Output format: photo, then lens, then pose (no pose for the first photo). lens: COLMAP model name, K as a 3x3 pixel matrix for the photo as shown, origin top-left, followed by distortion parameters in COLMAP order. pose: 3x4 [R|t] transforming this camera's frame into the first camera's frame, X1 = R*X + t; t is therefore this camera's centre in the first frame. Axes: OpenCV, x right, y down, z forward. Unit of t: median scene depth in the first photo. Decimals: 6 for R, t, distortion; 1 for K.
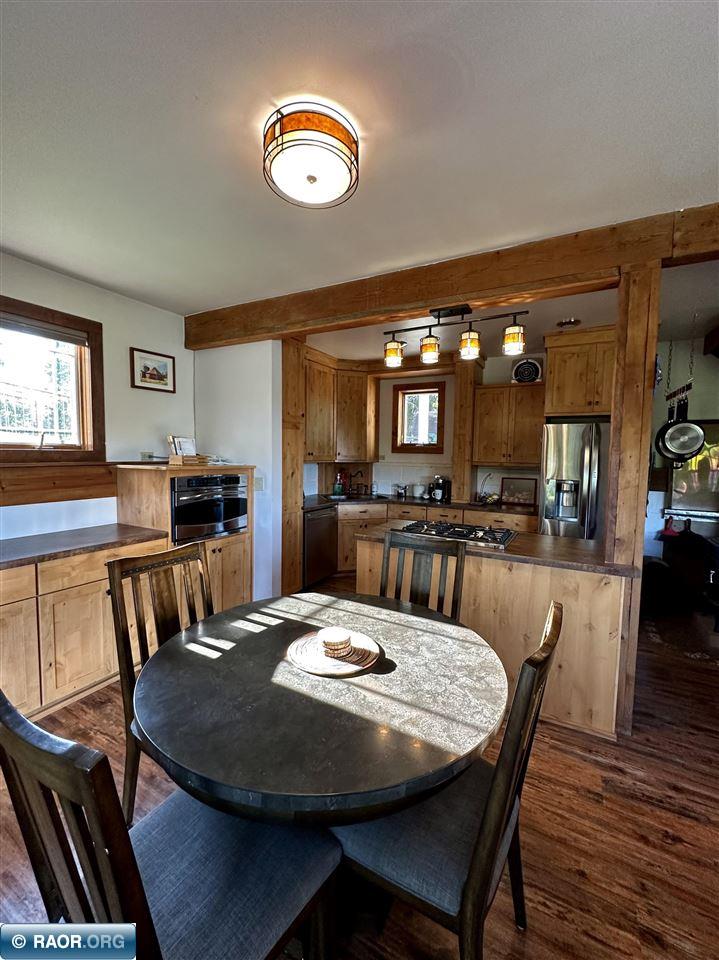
lens RADIAL K [[399.2, 0, 361.9], [0, 399.2, 481.2], [0, 0, 1]] dist [-0.007241, 0.001922]
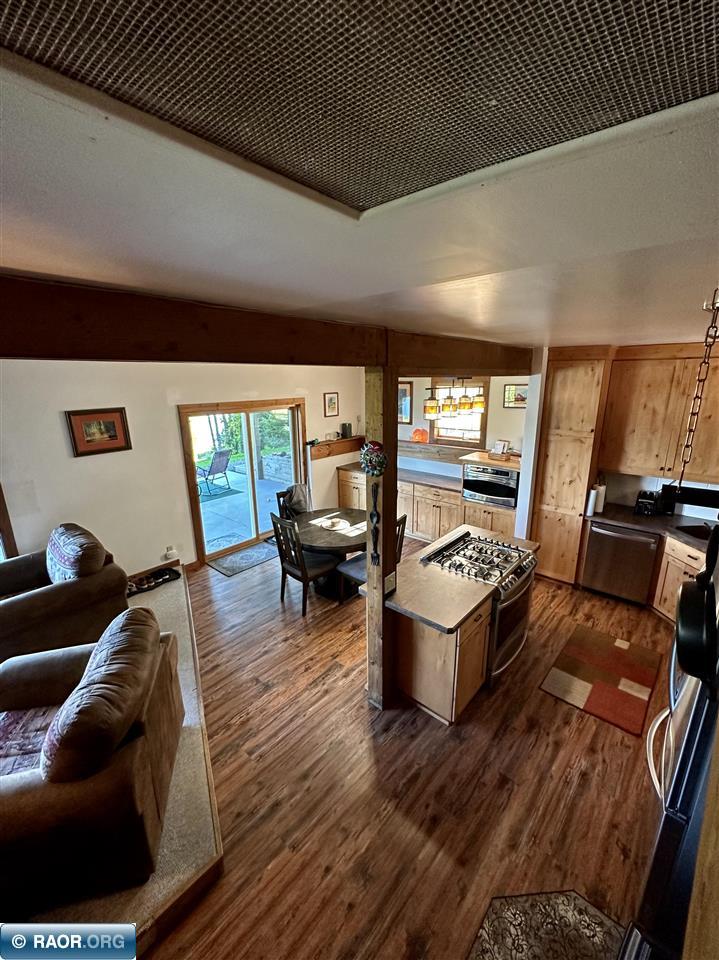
lens RADIAL K [[399.2, 0, 363.5], [0, 399.2, 478.5], [0, 0, 1]] dist [-0.007241, 0.001922]
pose [[-0.216838, 0.235894, -0.947278, 1.132940], [-0.059612, 0.965354, 0.254041, -0.309171], [0.974386, 0.111555, -0.195263, 0.715555]]
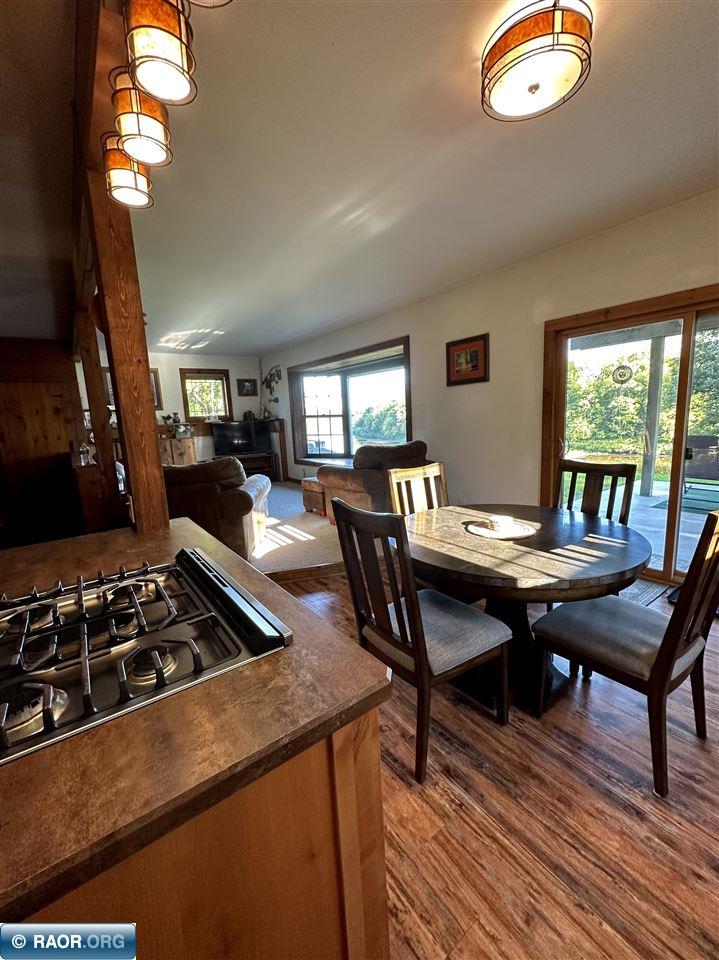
lens RADIAL K [[399.2, 0, 361.8], [0, 399.2, 481.1], [0, 0, 1]] dist [-0.007241, 0.001922]
pose [[-0.904610, -0.040853, 0.424278, -0.086048], [0.061995, 0.972201, 0.225791, -0.037852], [-0.421708, 0.230556, -0.876930, 0.954094]]
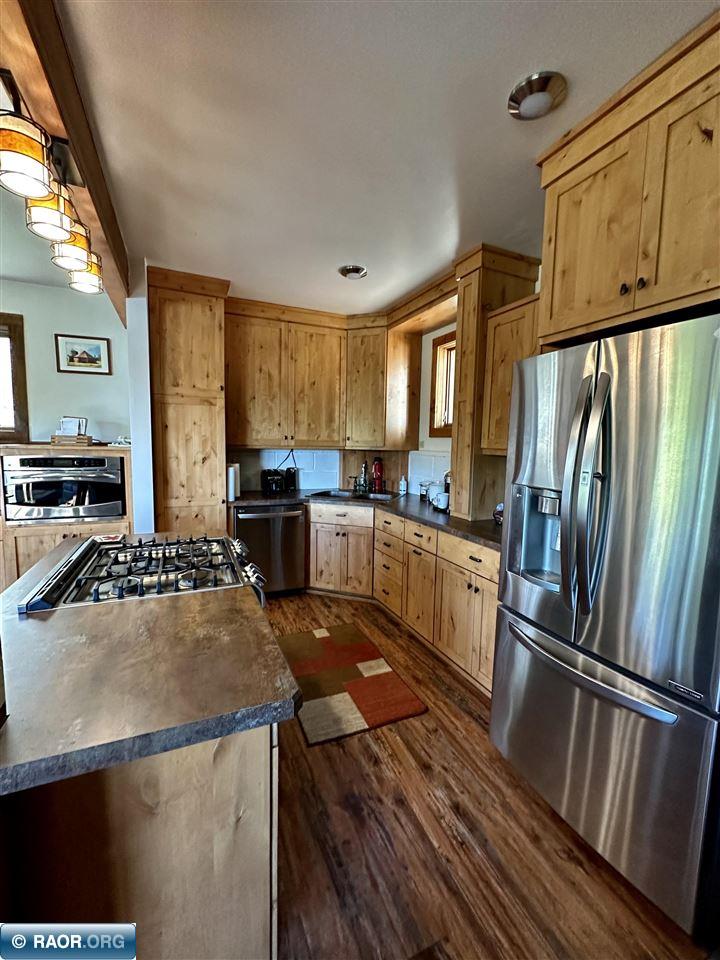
lens RADIAL K [[399.2, 0, 361.0], [0, 399.2, 479.0], [0, 0, 1]] dist [-0.007241, 0.001922]
pose [[0.796850, 0.052472, -0.601894, 0.655160], [-0.047049, 0.998586, 0.024766, -0.014346], [0.602342, 0.008584, 0.798192, 0.589806]]
